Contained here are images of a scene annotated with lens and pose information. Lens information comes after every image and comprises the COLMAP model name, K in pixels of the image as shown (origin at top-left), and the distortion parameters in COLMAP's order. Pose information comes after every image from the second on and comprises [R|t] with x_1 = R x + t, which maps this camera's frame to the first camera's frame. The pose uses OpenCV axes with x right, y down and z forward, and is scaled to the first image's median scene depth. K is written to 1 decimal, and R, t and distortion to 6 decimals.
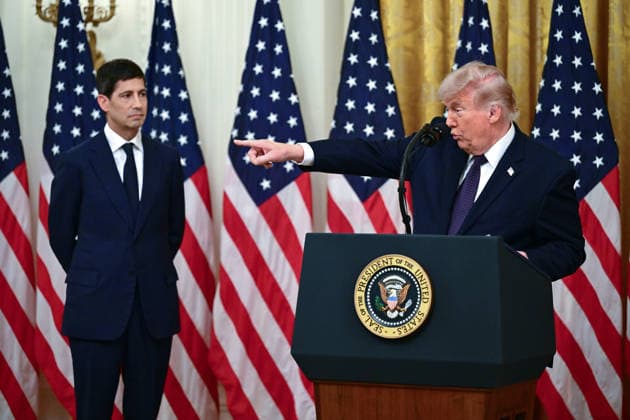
lens RADIAL K [[2468.9, 0, 318.1], [0, 2468.9, 203.5], [0, 0, 1]] dist [-0.024857, 0.000000]
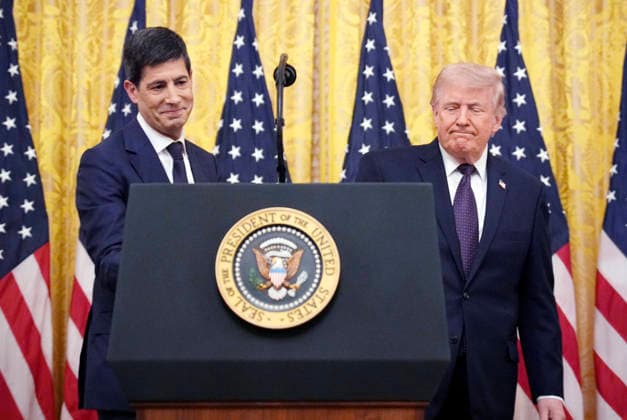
lens RADIAL K [[1644.7, 0, 335.2], [0, 1644.7, 188.8], [0, 0, 1]] dist [0.101046, 0.000000]
pose [[0.908603, 0.071307, 0.411529, -0.114174], [0.014893, 0.979160, -0.202545, 0.086377], [-0.417396, 0.190162, 0.888605, 0.467901]]
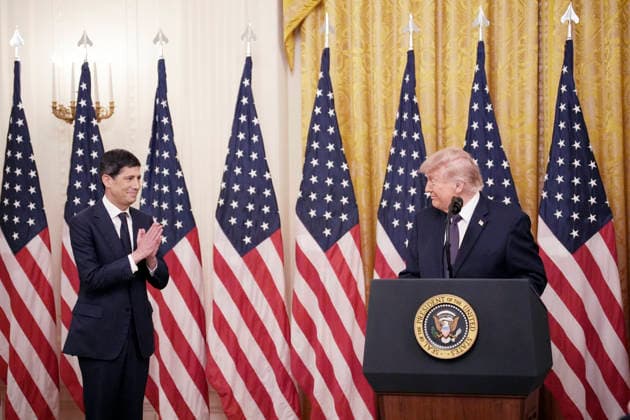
lens RADIAL K [[1721.4, 0, 305.6], [0, 1721.4, 204.0], [0, 0, 1]] dist [0.424963, 0.000000]
pose [[0.985070, -0.018718, 0.171135, -0.158952], [0.022390, 0.999558, -0.019550, -0.008902], [-0.170693, 0.023089, 0.985054, 0.083684]]
